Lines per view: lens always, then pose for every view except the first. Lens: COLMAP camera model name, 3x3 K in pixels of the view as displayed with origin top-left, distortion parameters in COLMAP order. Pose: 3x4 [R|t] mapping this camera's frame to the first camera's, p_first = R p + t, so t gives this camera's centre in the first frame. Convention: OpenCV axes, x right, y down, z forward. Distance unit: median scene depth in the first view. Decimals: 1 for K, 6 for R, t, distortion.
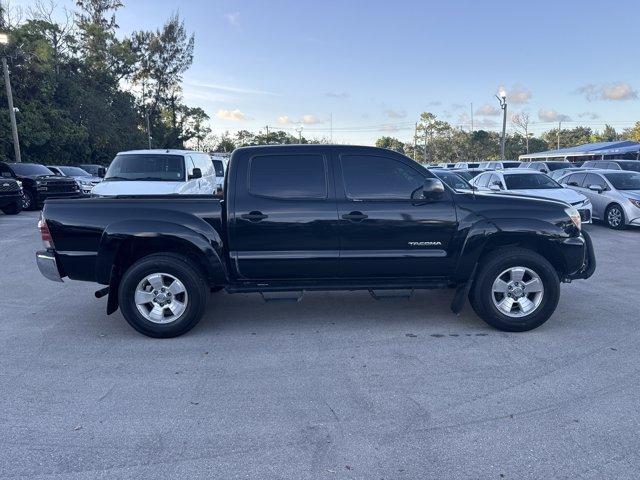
lens RADIAL K [[456.5, 0, 318.4], [0, 456.5, 238.2], [0, 0, 1]] dist [0.032043, -0.042576]
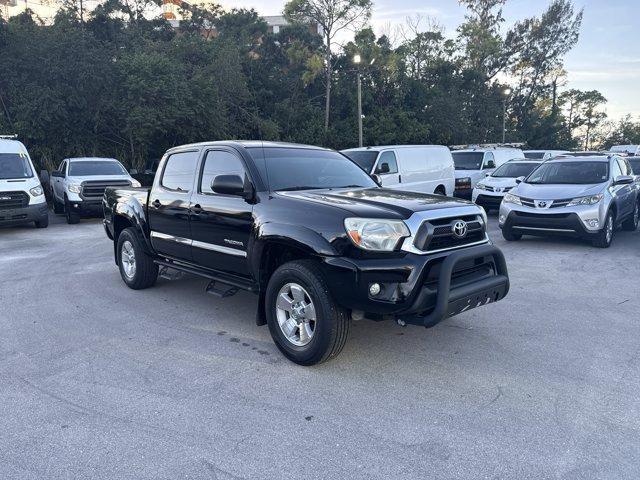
lens RADIAL K [[456.5, 0, 323.3], [0, 456.5, 244.1], [0, 0, 1]] dist [0.032043, -0.042576]
pose [[0.665849, 0.116158, -0.736989, 0.100052], [-0.096184, 0.992927, 0.069598, -0.006341], [0.739861, 0.024545, 0.672312, 0.047084]]
